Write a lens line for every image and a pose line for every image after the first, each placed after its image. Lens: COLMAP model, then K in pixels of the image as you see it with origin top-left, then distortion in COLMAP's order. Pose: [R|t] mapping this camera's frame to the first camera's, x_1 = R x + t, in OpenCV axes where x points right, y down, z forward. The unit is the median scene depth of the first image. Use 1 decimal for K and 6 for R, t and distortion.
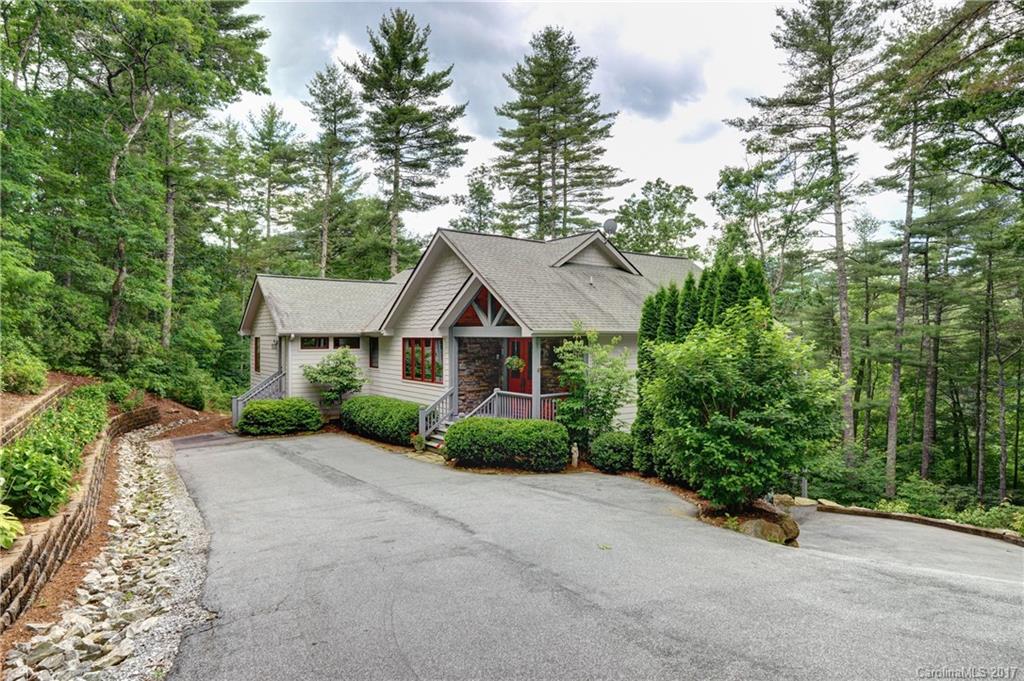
lens RADIAL K [[604.8, 0, 512.0], [0, 604.8, 340.5], [0, 0, 1]] dist [0.003411, 0.000161]
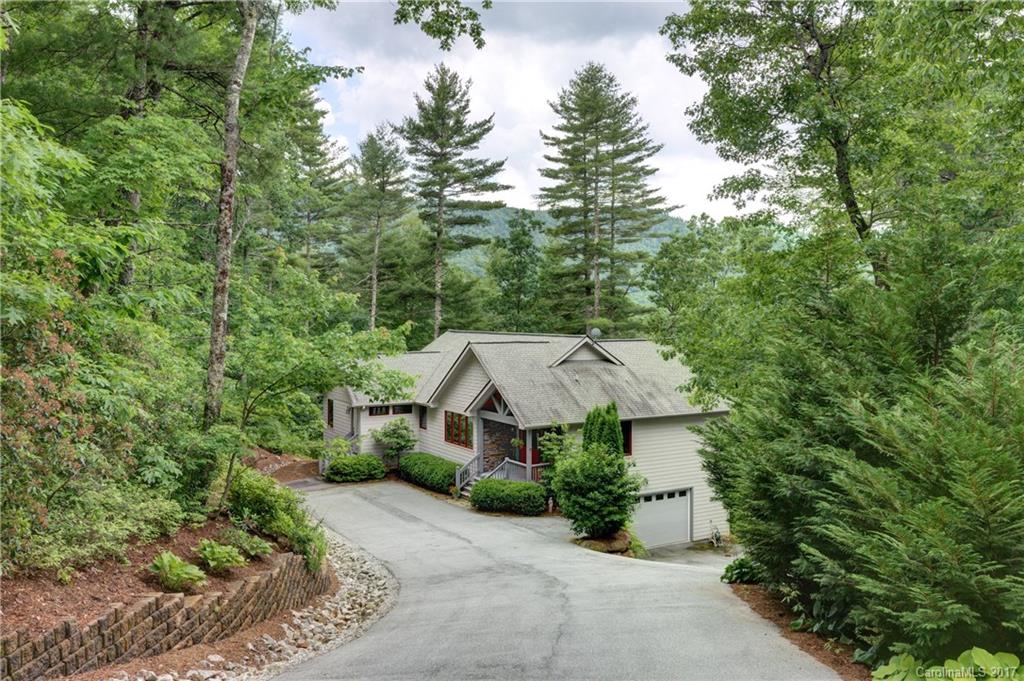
lens RADIAL K [[799.6, 0, 513.7], [0, 799.6, 323.2], [0, 0, 1]] dist [0.002797, 0.000515]
pose [[0.995208, -0.003072, -0.097734, 0.134480], [0.002328, 0.999967, -0.007725, -0.171588], [0.097755, 0.007461, 0.995183, -0.695905]]
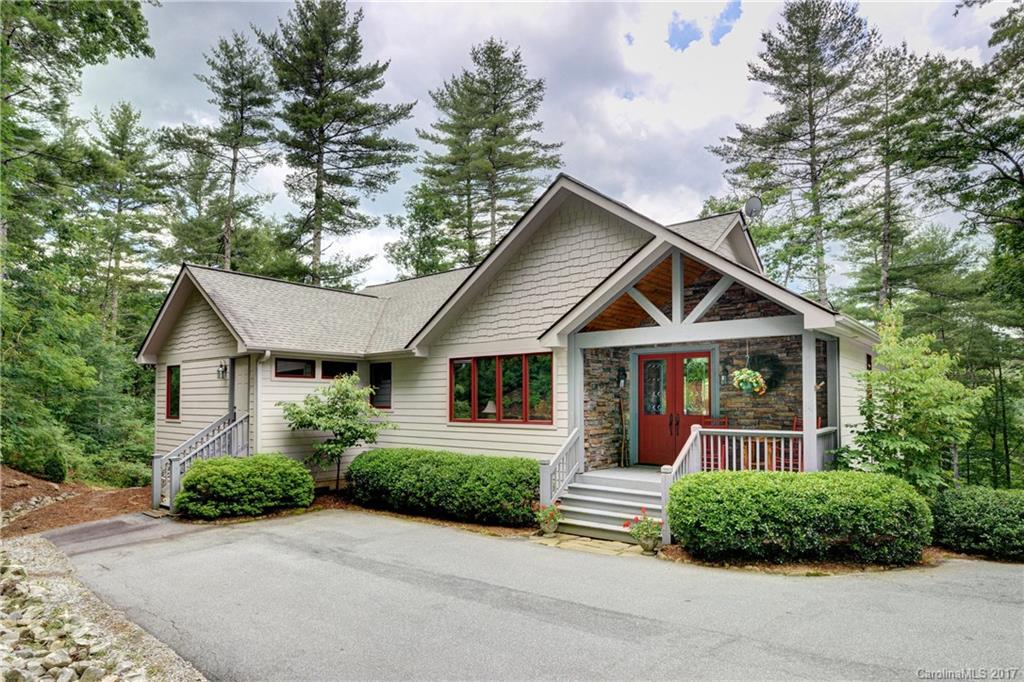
lens RADIAL K [[595.1, 0, 513.2], [0, 595.1, 387.1], [0, 0, 1]] dist [-0.003452, 0.000740]
pose [[0.969857, 0.005449, 0.243613, -0.255107], [0.001762, 0.999567, -0.029373, 0.042633], [-0.243668, 0.028917, 0.969428, 0.336514]]
